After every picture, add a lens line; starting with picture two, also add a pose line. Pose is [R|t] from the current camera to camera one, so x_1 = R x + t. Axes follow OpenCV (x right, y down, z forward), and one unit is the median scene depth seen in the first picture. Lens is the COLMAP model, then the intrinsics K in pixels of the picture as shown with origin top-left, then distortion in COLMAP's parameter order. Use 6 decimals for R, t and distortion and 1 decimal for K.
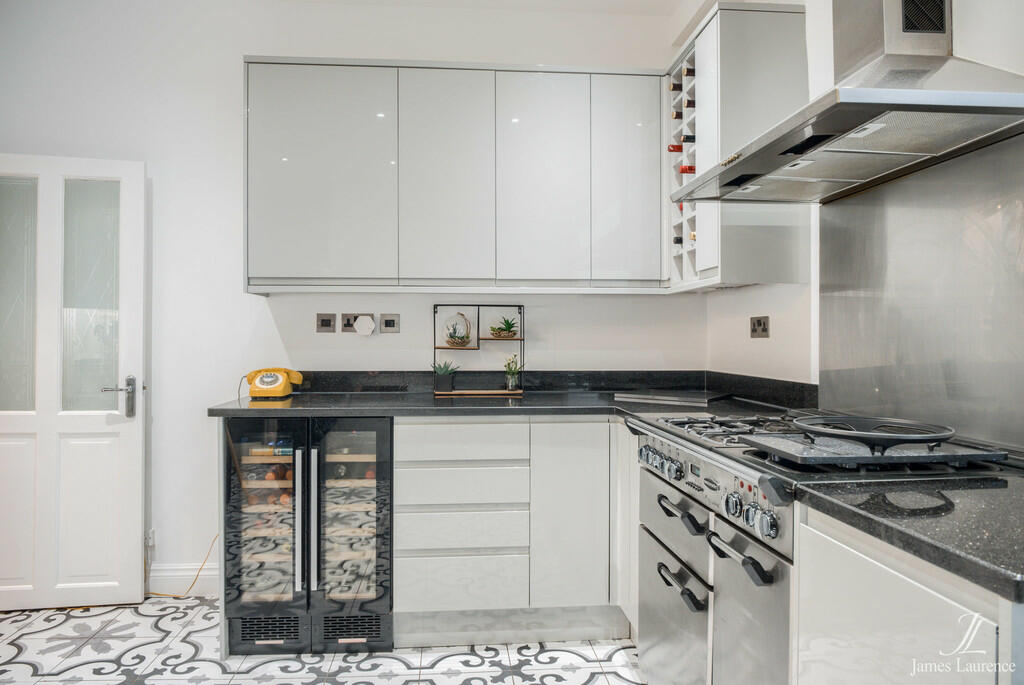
lens RADIAL K [[633.5, 0, 508.8], [0, 633.5, 336.7], [0, 0, 1]] dist [-0.006087, -0.001716]
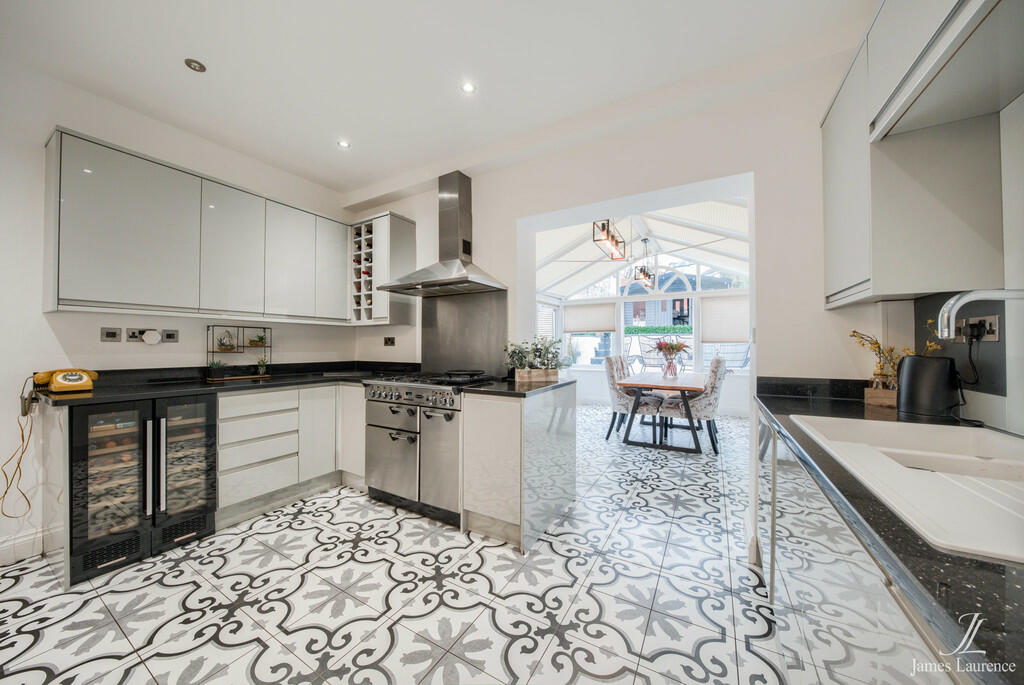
lens RADIAL K [[349.2, 0, 508.1], [0, 349.2, 345.0], [0, 0, 1]] dist [-0.011486, -0.000359]
pose [[0.566869, 0.002461, 0.823804, -0.495807], [-0.001440, 0.999997, -0.001996, 0.000303], [-0.823807, -0.000055, 0.566871, -0.153203]]
